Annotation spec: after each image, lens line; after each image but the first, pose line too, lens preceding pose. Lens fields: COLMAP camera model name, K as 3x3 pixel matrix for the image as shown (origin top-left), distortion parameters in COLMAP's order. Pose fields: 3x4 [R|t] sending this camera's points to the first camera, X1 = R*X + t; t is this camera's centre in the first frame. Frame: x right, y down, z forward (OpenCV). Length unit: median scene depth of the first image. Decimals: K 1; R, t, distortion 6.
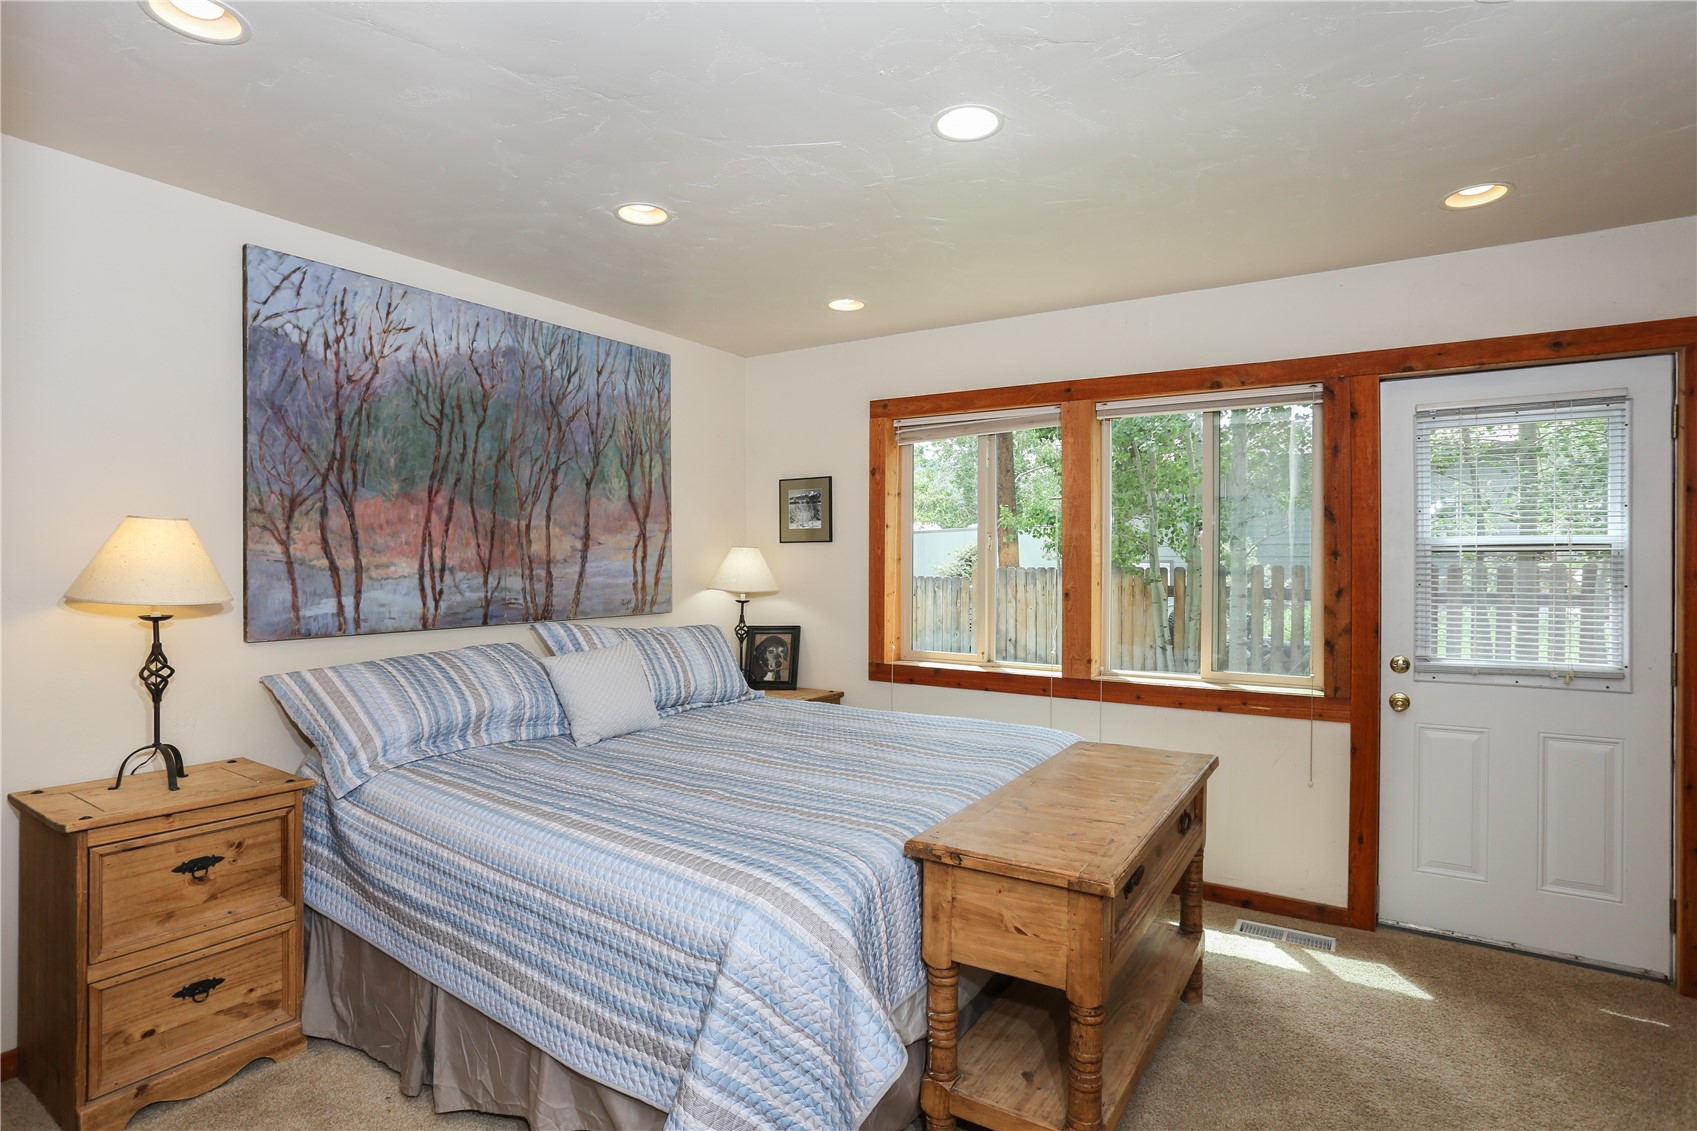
lens RADIAL K [[904.2, 0, 848.5], [0, 904.2, 565.5], [0, 0, 1]] dist [-0.062597, 0.039712]
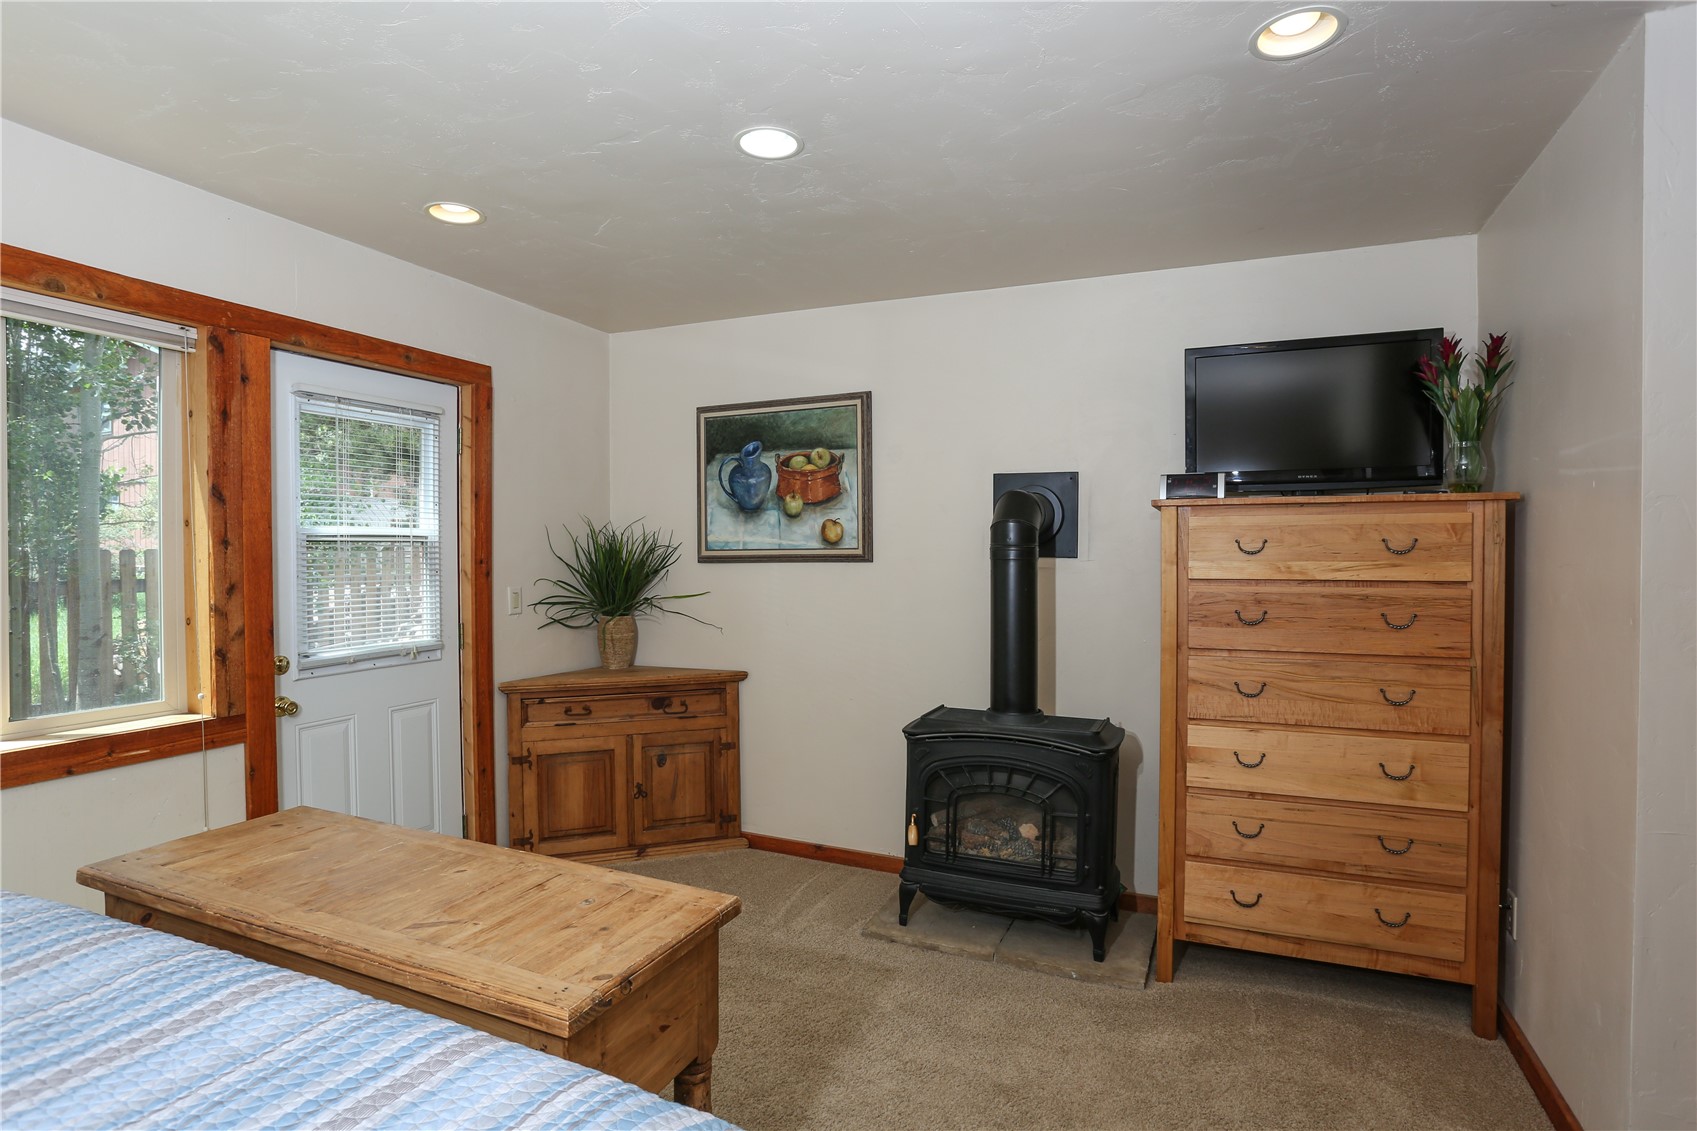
lens RADIAL K [[904.2, 0, 848.5], [0, 904.2, 565.5], [0, 0, 1]] dist [-0.062597, 0.039712]
pose [[-0.163037, -0.022706, 0.986359, -0.364859], [-0.002761, 0.999742, 0.022558, -0.012498], [-0.986616, 0.000955, -0.163058, 0.576018]]
